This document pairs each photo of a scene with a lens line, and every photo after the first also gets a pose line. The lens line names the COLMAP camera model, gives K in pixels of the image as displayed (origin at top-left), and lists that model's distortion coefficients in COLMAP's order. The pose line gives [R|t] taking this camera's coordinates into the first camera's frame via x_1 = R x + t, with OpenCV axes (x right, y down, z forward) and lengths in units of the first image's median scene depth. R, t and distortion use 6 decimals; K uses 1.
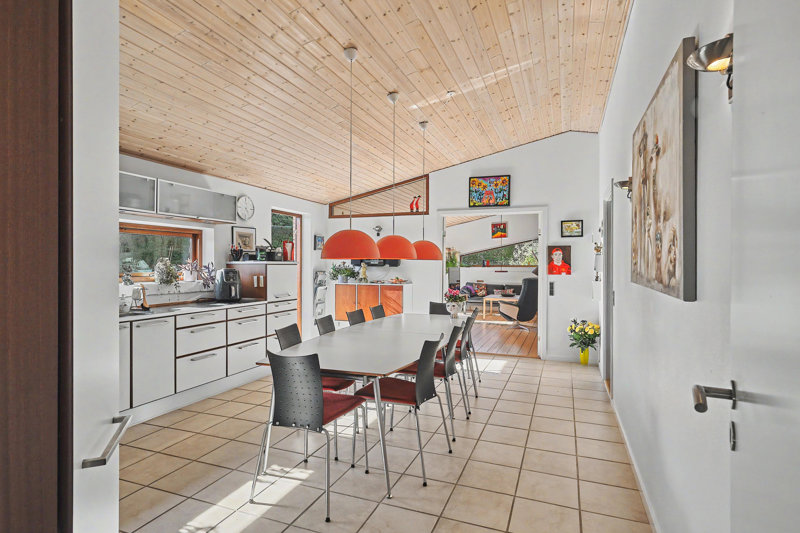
lens RADIAL K [[418.4, 0, 402.1], [0, 418.4, 267.9], [0, 0, 1]] dist [-0.001087, -0.000164]
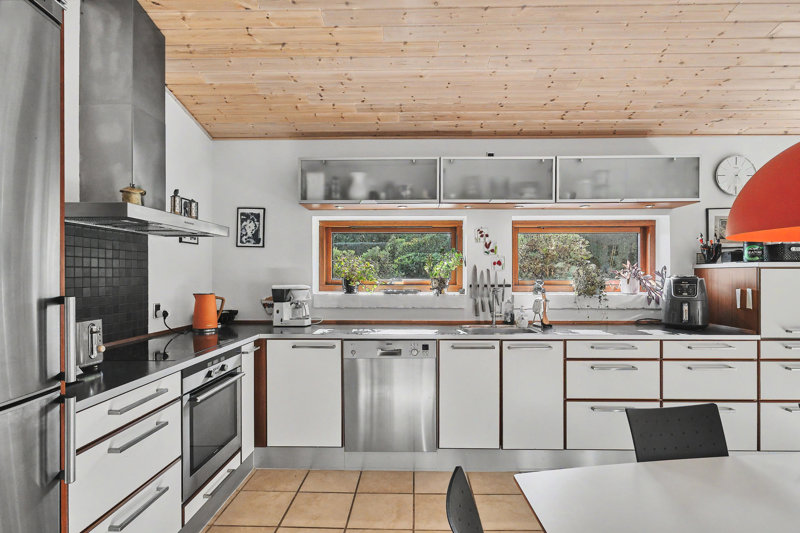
lens RADIAL K [[403.2, 0, 403.2], [0, 403.2, 275.1], [0, 0, 1]] dist [-0.011474, 0.000370]
pose [[0.333269, -0.003066, -0.942827, 0.008562], [-0.005110, 0.999974, -0.005058, 0.005874], [0.942818, 0.006504, 0.333245, 0.376934]]
